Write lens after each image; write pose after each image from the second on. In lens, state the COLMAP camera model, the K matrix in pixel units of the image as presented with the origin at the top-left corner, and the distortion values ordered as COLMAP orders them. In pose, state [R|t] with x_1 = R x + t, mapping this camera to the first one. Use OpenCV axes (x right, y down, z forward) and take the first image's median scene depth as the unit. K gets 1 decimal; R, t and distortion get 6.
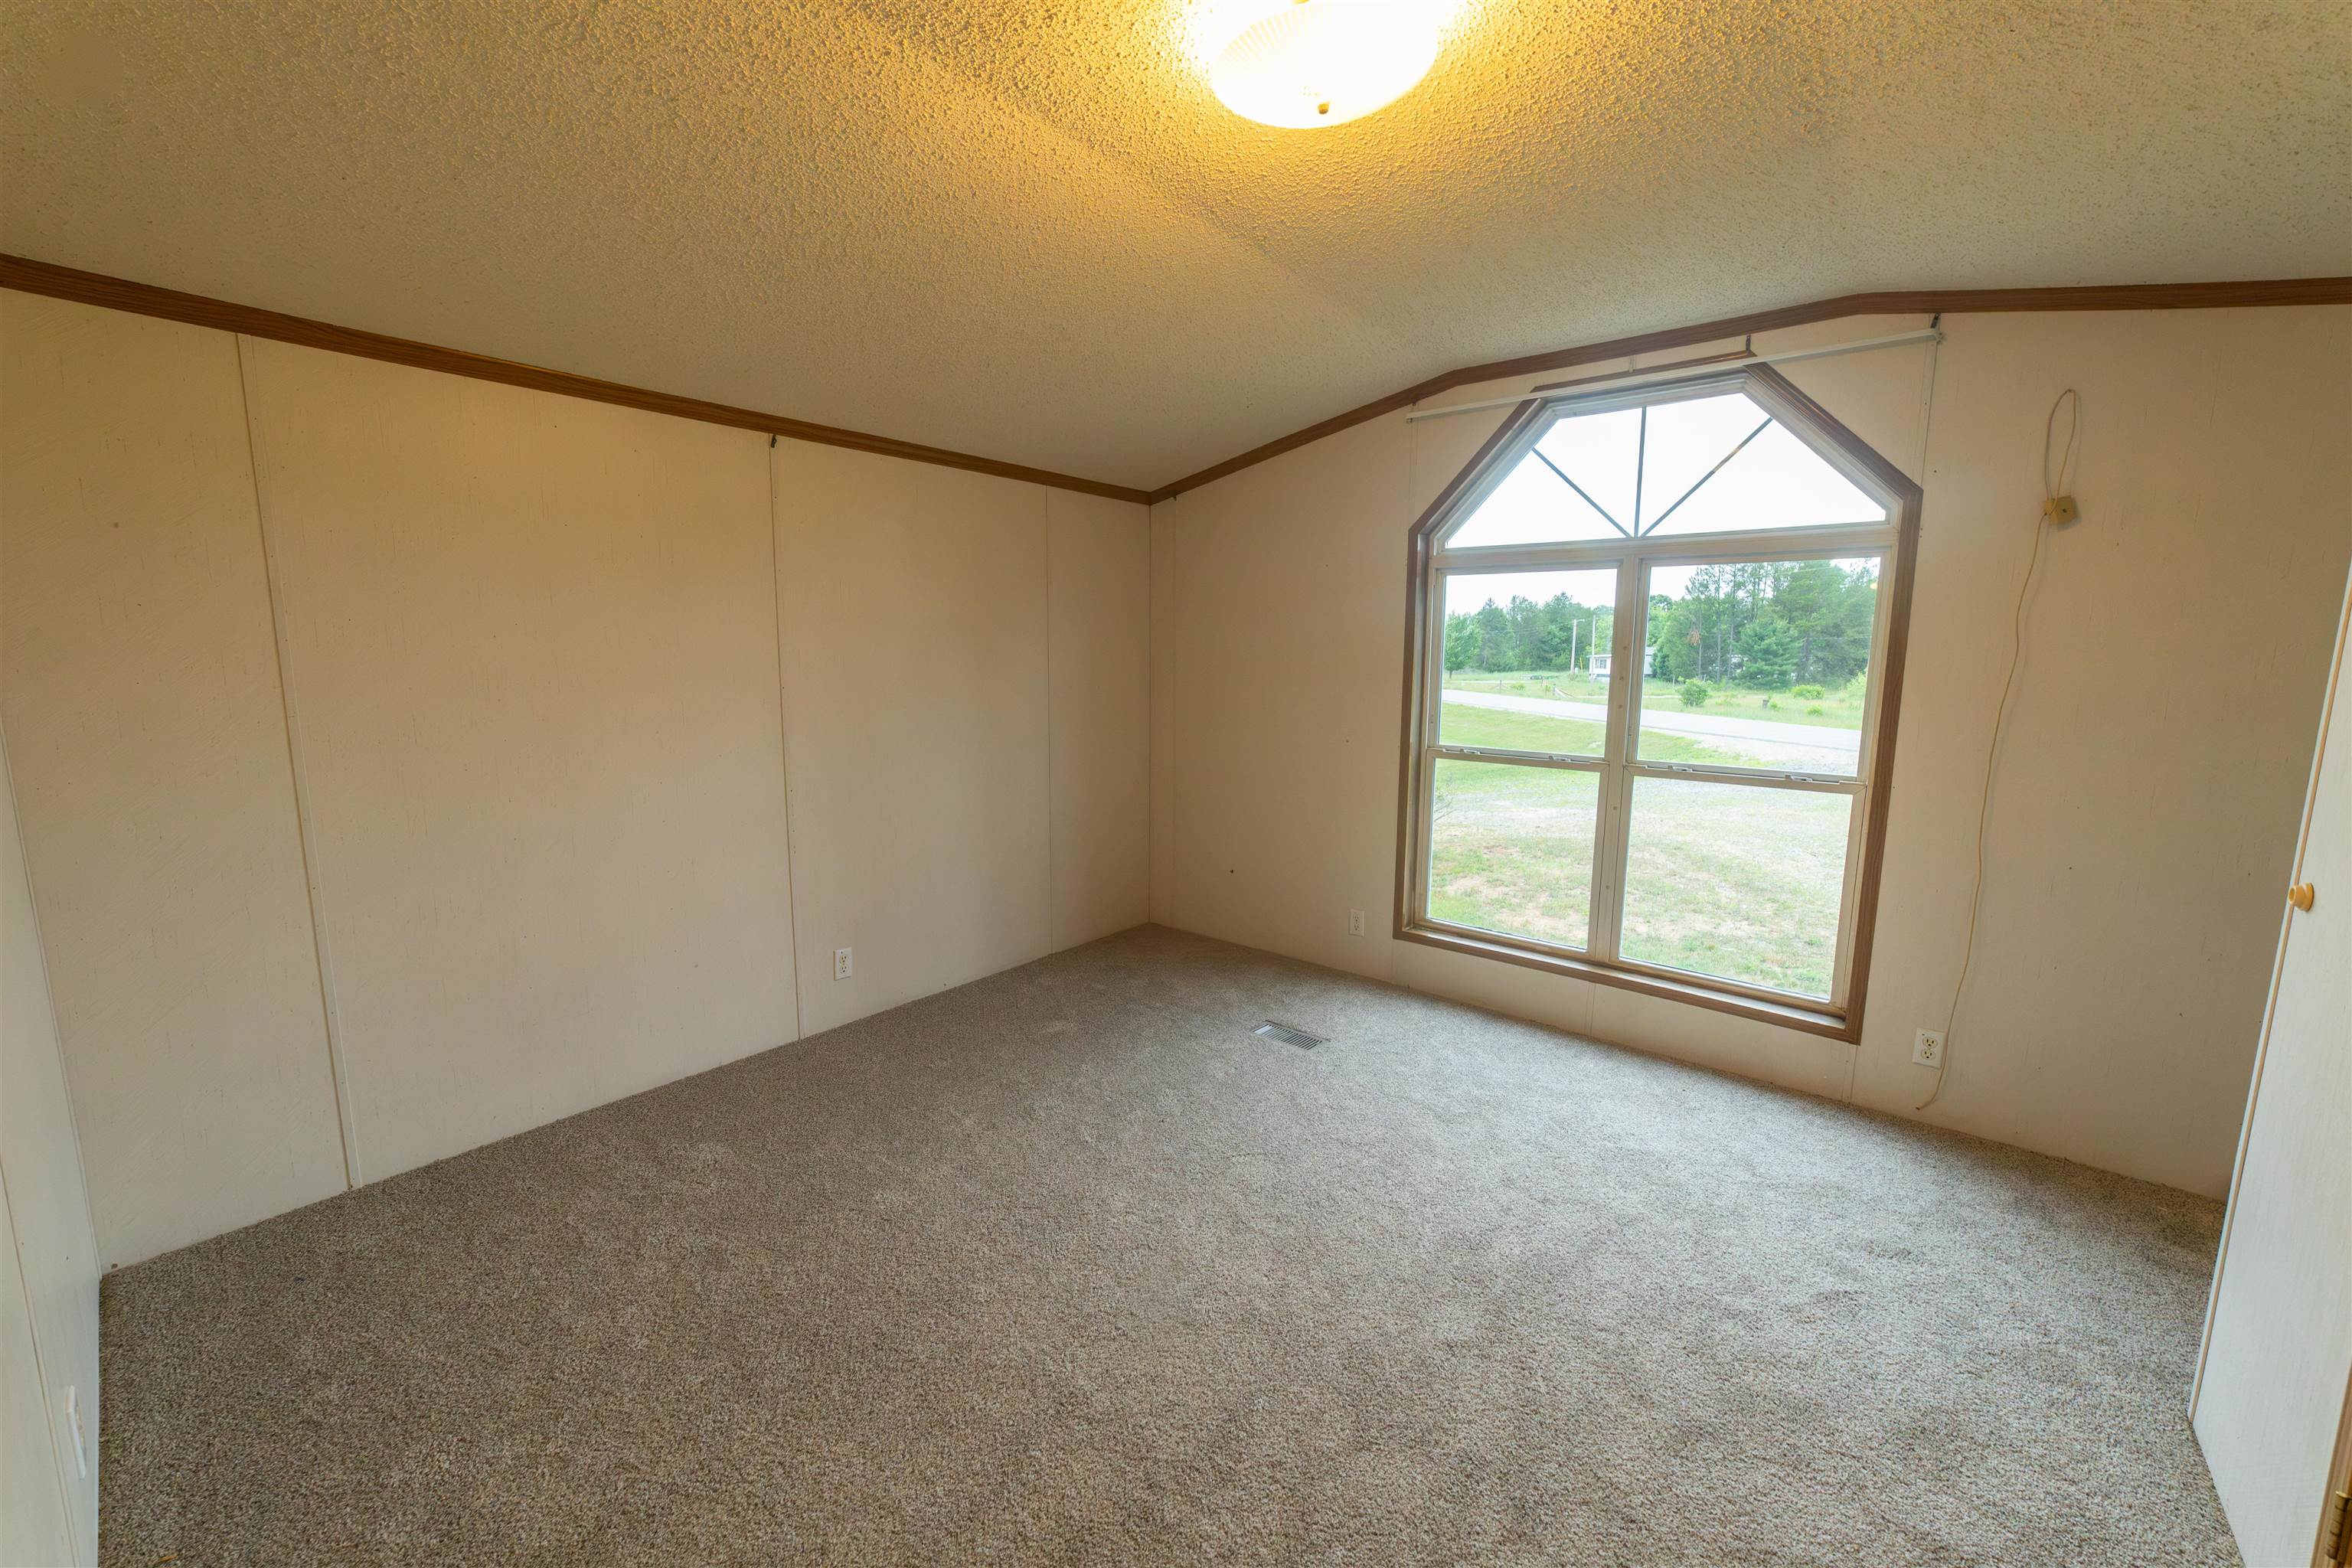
lens RADIAL K [[899.0, 0, 1182.1], [0, 899.0, 775.4], [0, 0, 1]] dist [-0.023775, 0.008389]
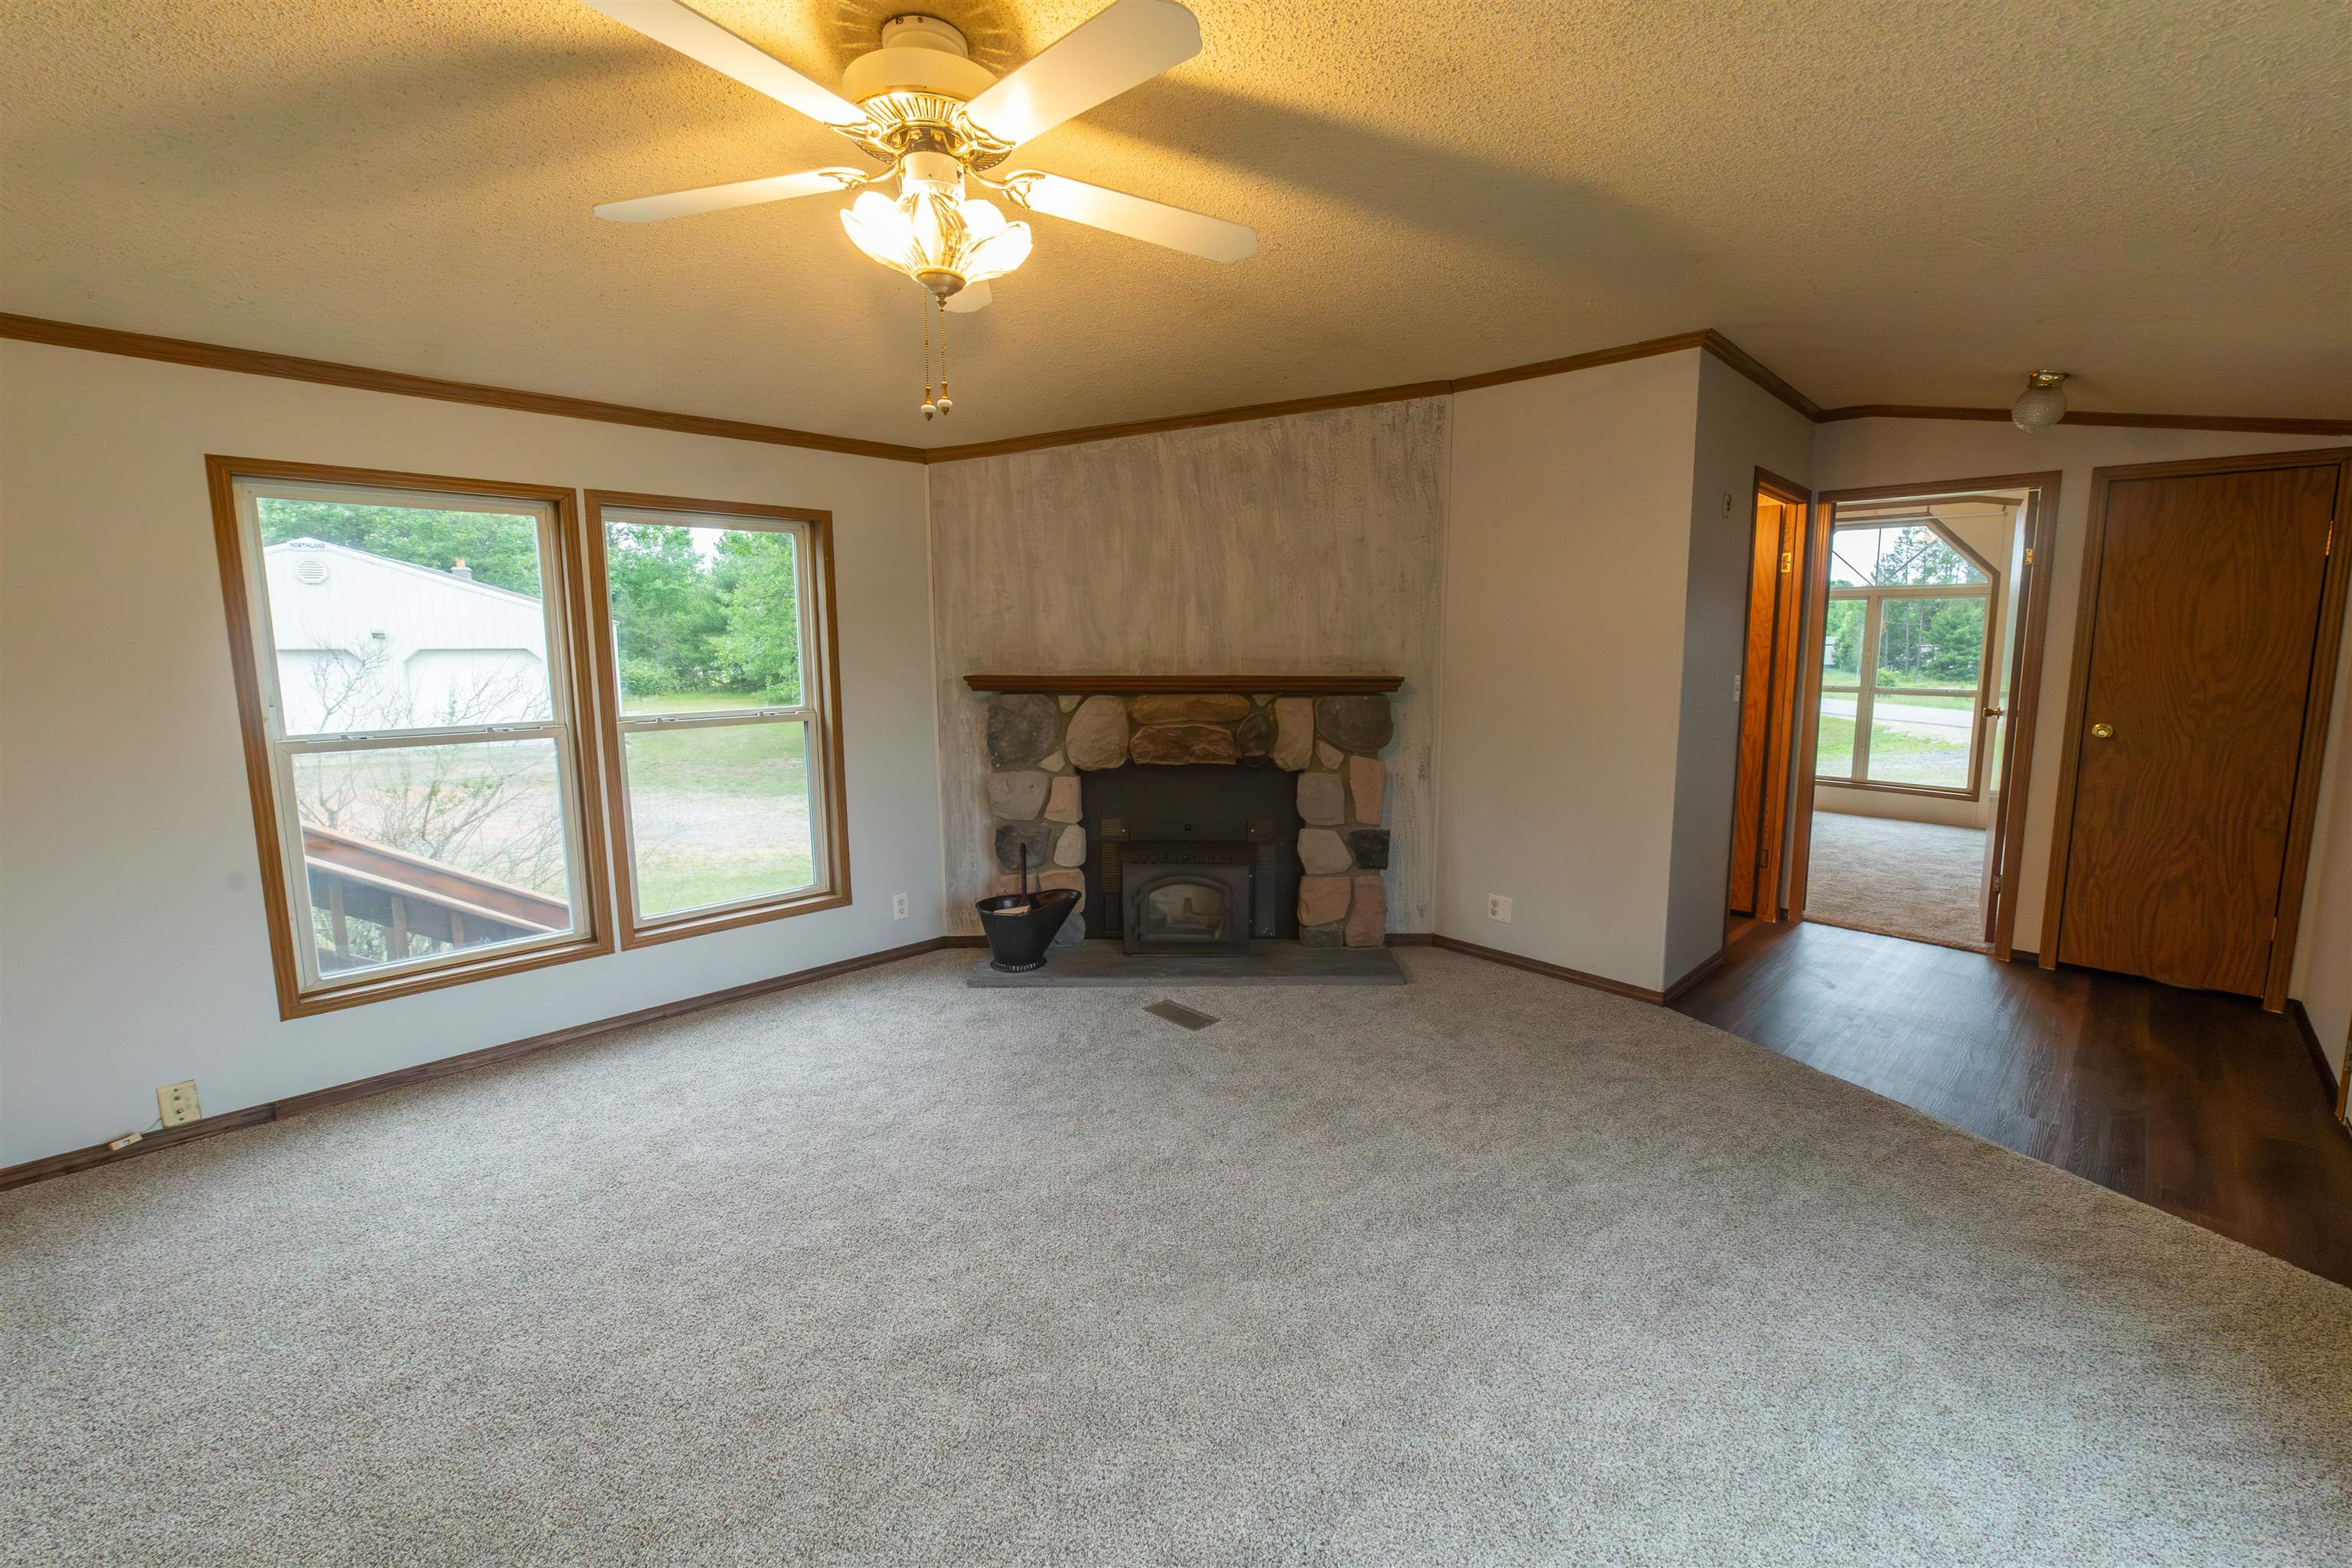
lens RADIAL K [[952.2, 0, 1238.2], [0, 952.2, 758.8], [0, 0, 1]] dist [-0.023502, 0.007940]
pose [[0.997157, 0.008283, -0.074894, -0.840990], [-0.009366, 0.999856, -0.014126, 0.196807], [0.074766, 0.014787, 0.997091, -1.363559]]
